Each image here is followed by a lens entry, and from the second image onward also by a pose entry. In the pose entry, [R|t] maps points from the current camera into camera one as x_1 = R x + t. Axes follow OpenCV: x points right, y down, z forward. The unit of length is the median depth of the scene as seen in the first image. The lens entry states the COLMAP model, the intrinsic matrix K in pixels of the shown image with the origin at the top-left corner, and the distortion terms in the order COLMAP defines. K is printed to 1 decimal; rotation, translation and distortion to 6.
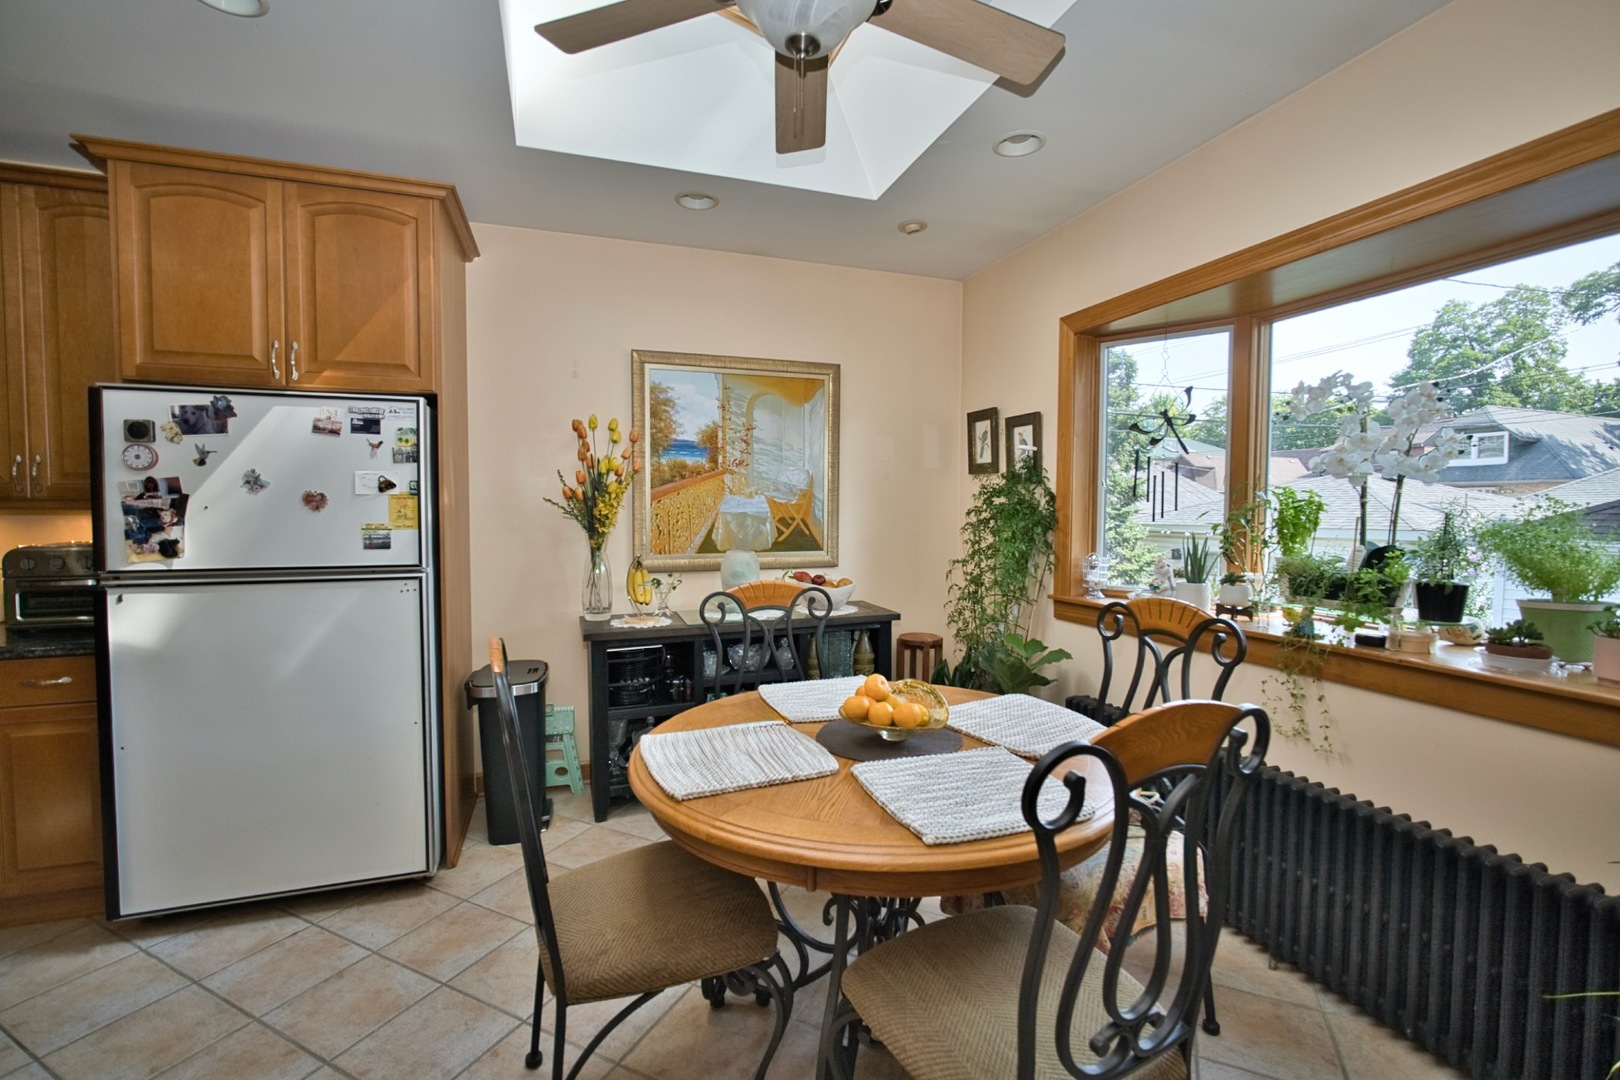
lens RADIAL K [[703.5, 0, 808.7], [0, 703.5, 537.6], [0, 0, 1]] dist [-0.022847, 0.006184]
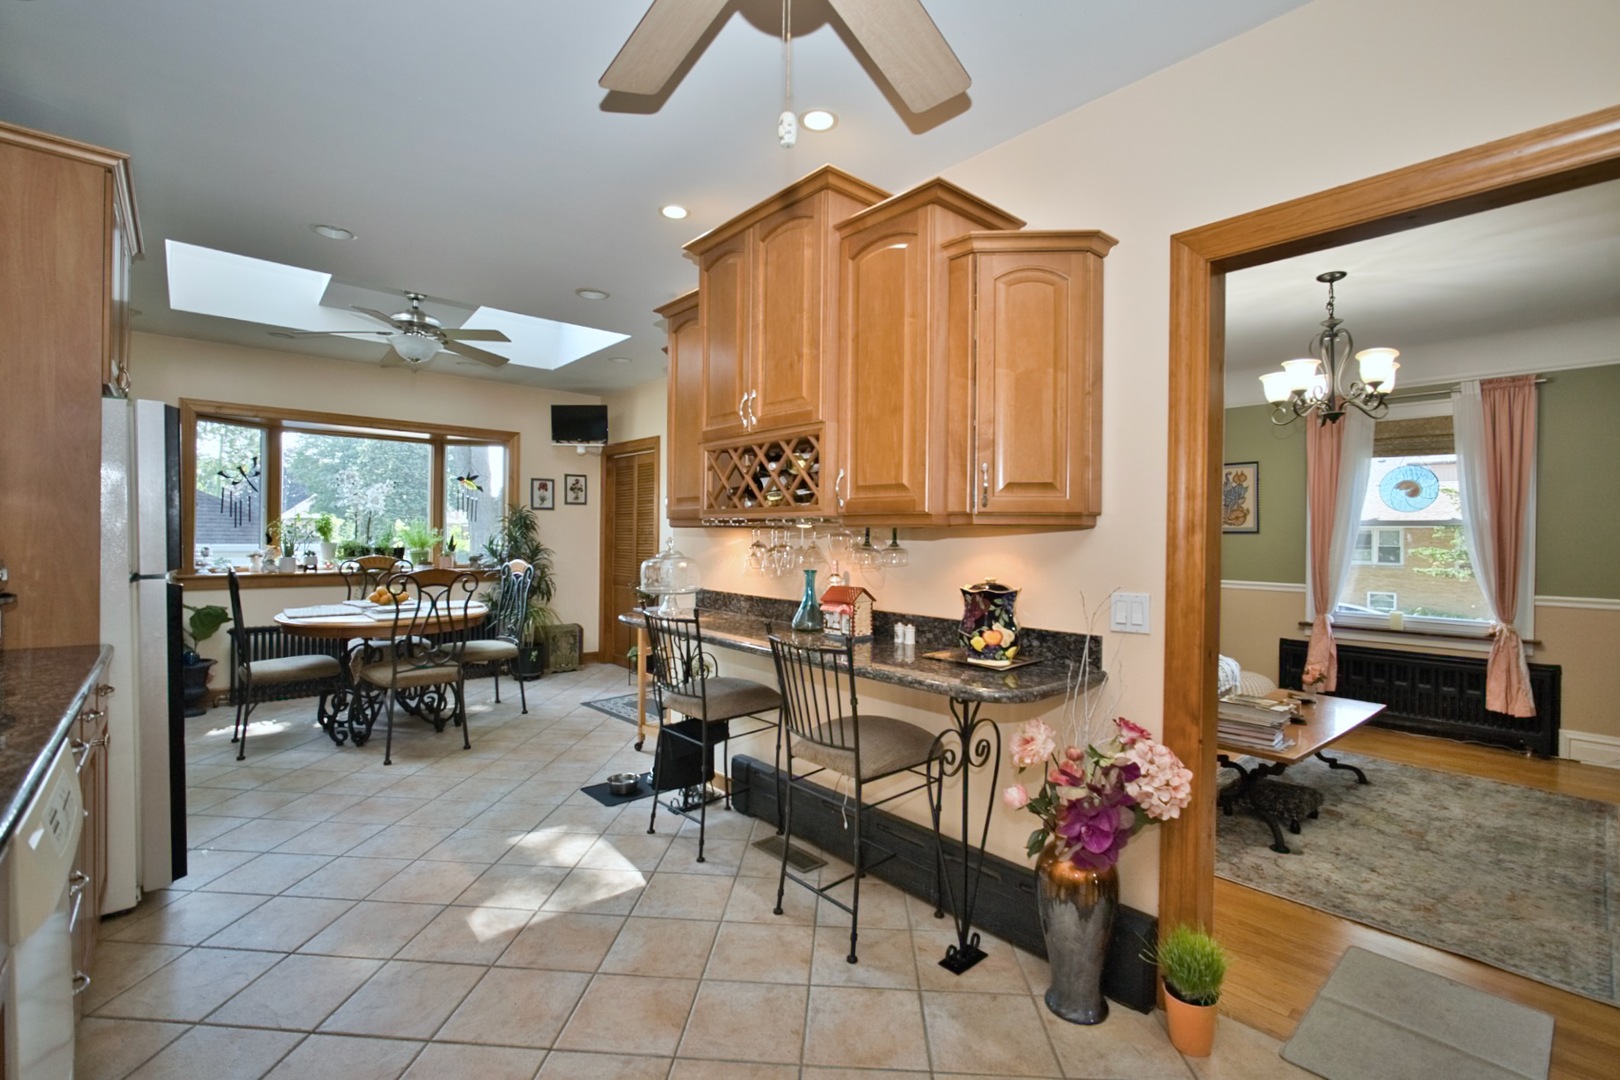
lens RADIAL K [[717.1, 0, 808.2], [0, 717.1, 537.8], [0, 0, 1]] dist [-0.023987, 0.007482]
pose [[-0.382159, -0.011970, 0.924019, -1.476610], [0.025299, 0.999406, 0.023410, -0.001975], [-0.923750, 0.032323, -0.381629, 0.285531]]
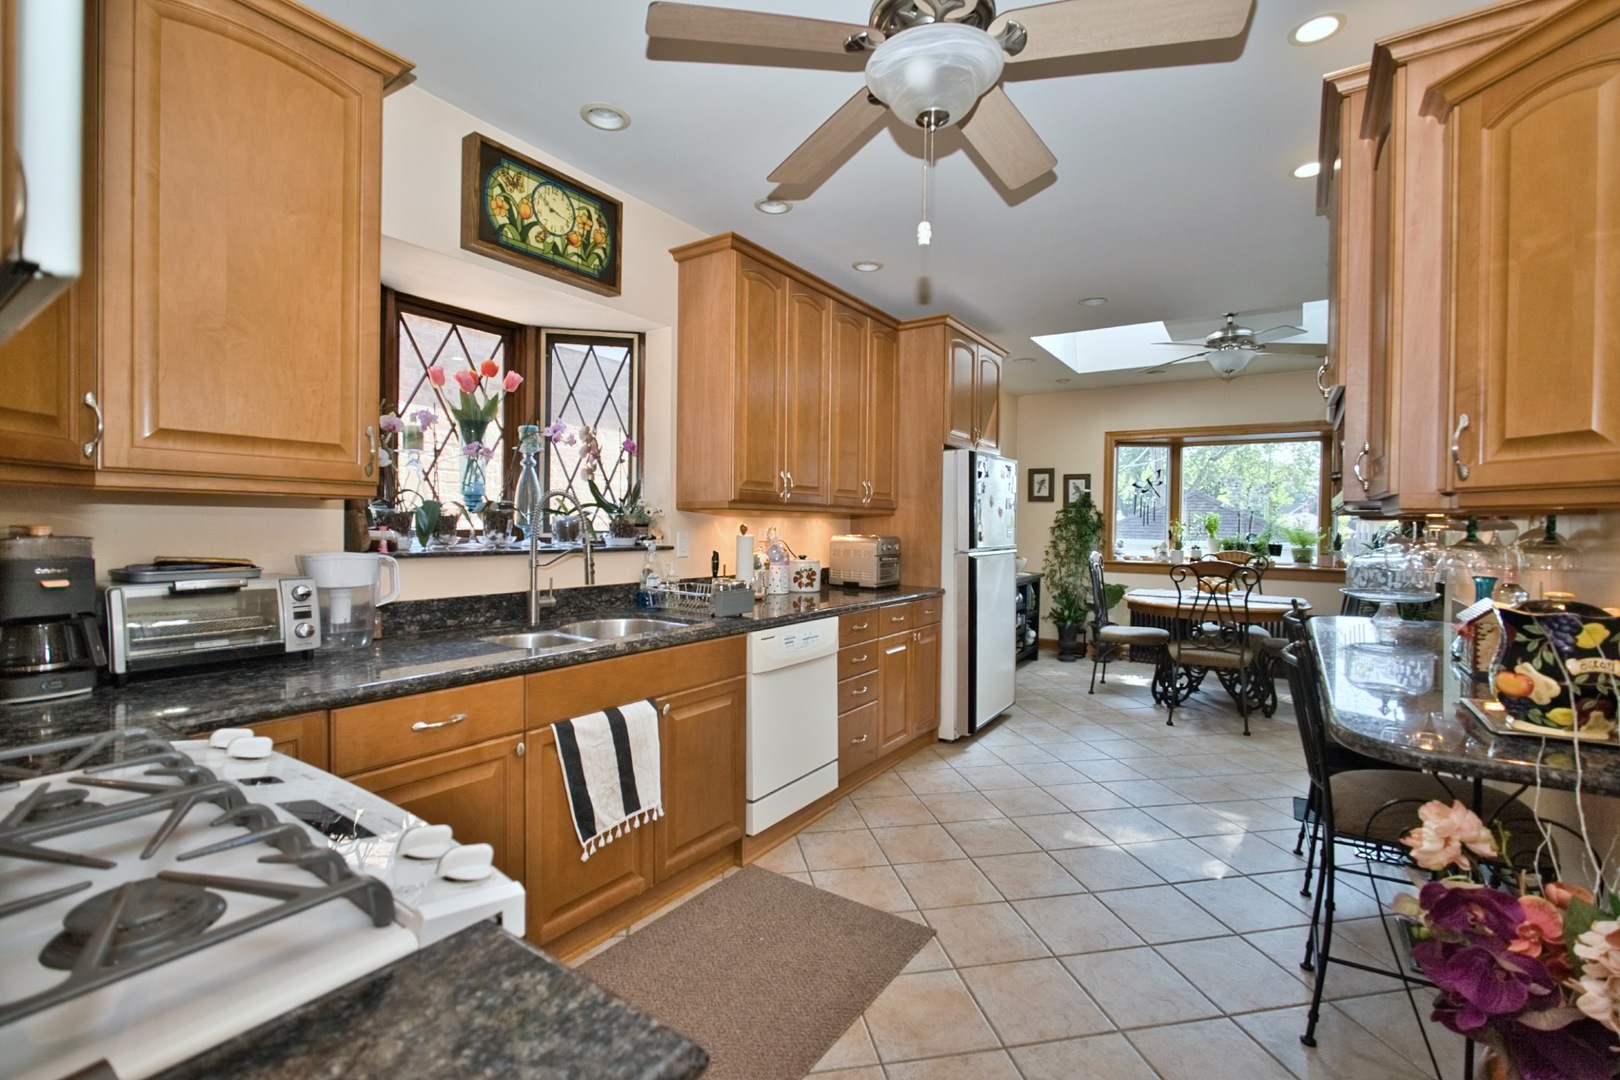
lens RADIAL K [[703.5, 0, 808.7], [0, 703.5, 537.6], [0, 0, 1]] dist [-0.022847, 0.006184]
pose [[0.802965, -0.005825, 0.595998, -1.503248], [0.015667, 0.999813, -0.011335, 0.020519], [-0.595820, 0.018439, 0.802906, -0.167645]]
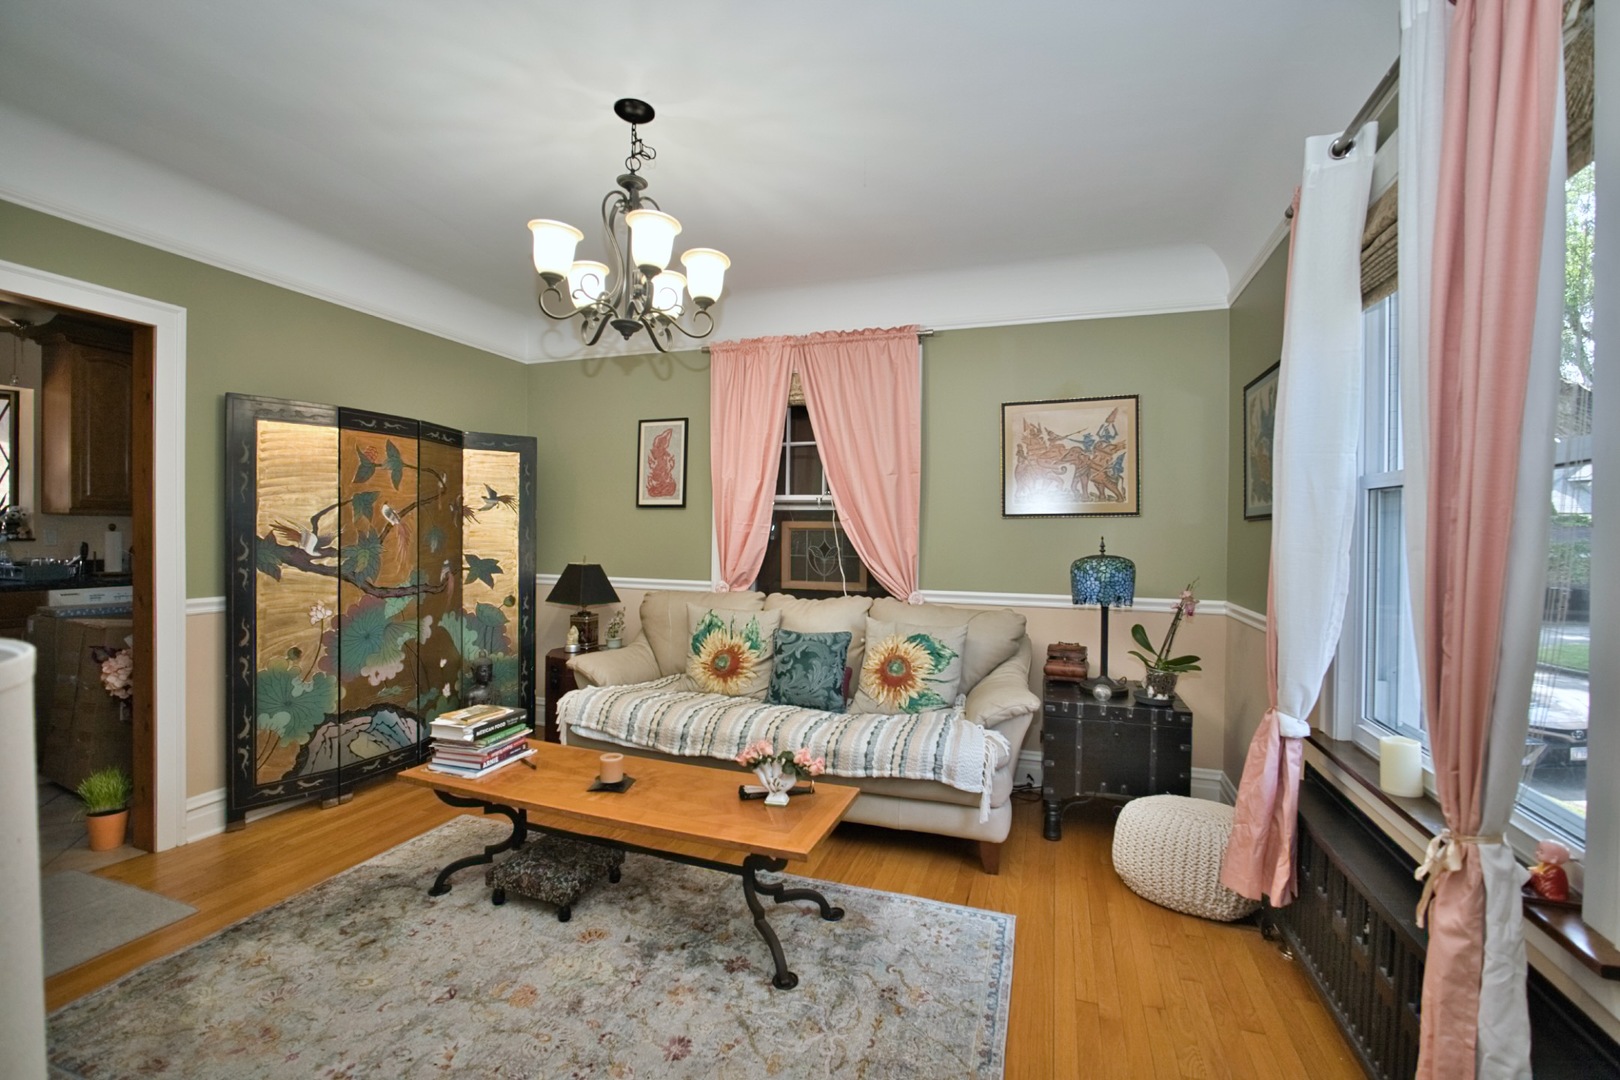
lens RADIAL K [[724.8, 0, 813.4], [0, 724.8, 534.7], [0, 0, 1]] dist [-0.022977, 0.008225]
pose [[0.606183, -0.002434, 0.795322, -1.287583], [0.024725, 0.999570, -0.015786, 0.067835], [-0.794941, 0.029234, 0.605982, -1.303282]]
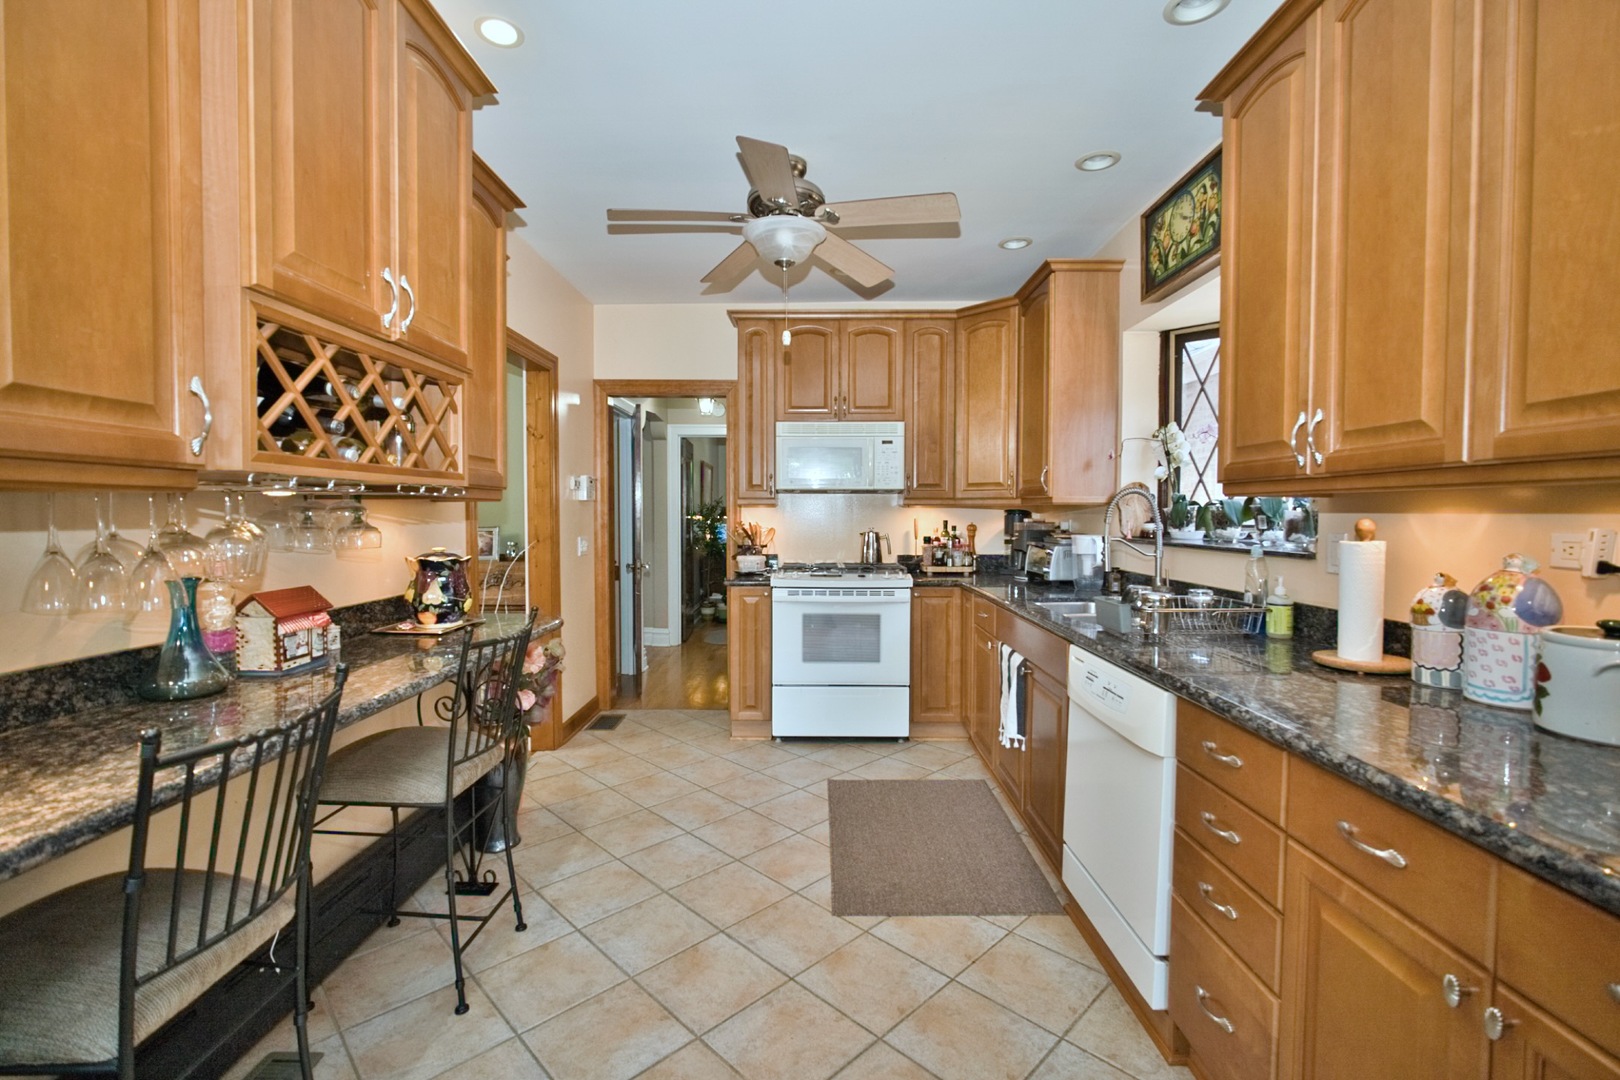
lens RADIAL K [[703.5, 0, 808.7], [0, 703.5, 537.6], [0, 0, 1]] dist [-0.022847, 0.006184]
pose [[-0.328846, 0.027146, -0.943993, -0.431585], [-0.042569, 0.998145, 0.043532, -0.002037], [0.943424, 0.054500, -0.327080, 0.447426]]
